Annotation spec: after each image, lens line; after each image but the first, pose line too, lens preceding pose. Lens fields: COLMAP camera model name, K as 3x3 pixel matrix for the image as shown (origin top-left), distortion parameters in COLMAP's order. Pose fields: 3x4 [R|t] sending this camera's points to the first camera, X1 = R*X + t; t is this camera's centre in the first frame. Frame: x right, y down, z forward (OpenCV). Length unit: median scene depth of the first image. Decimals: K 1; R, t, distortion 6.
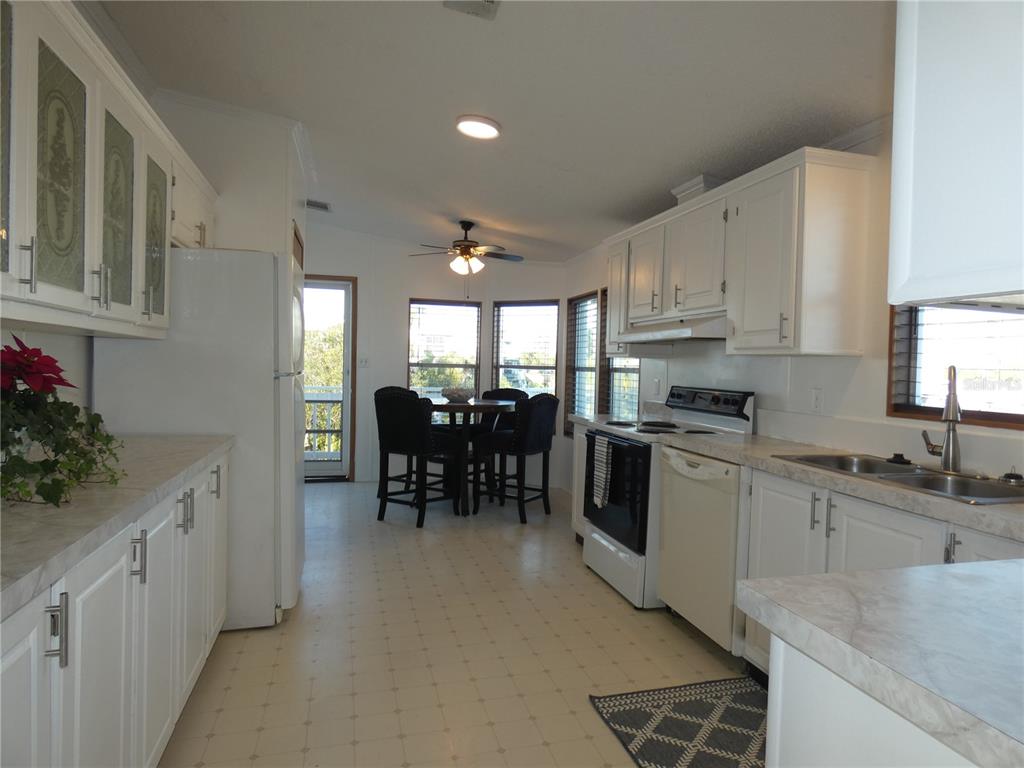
lens RADIAL K [[615.3, 0, 514.1], [0, 615.3, 382.8], [0, 0, 1]] dist [0.006225, -0.009891]
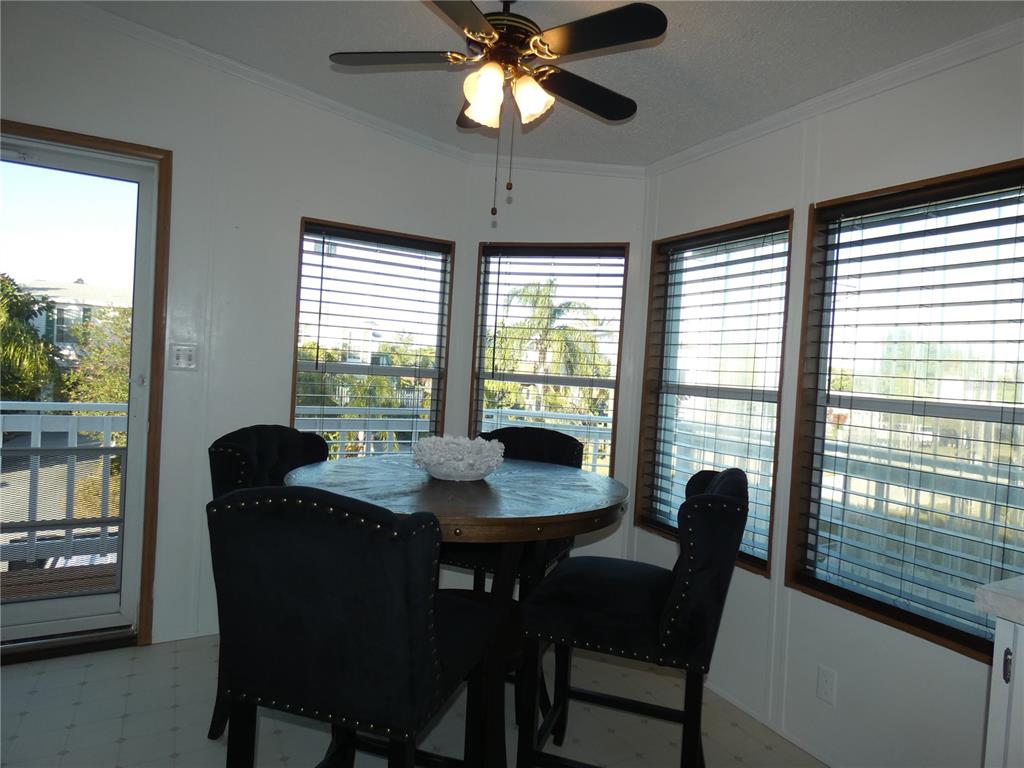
lens RADIAL K [[615.3, 0, 509.1], [0, 615.3, 382.6], [0, 0, 1]] dist [0.006225, -0.009891]
pose [[0.972143, 0.026412, 0.232897, -0.127427], [-0.025529, 0.999651, -0.006805, -0.020382], [-0.232996, 0.000670, 0.972478, 0.548123]]
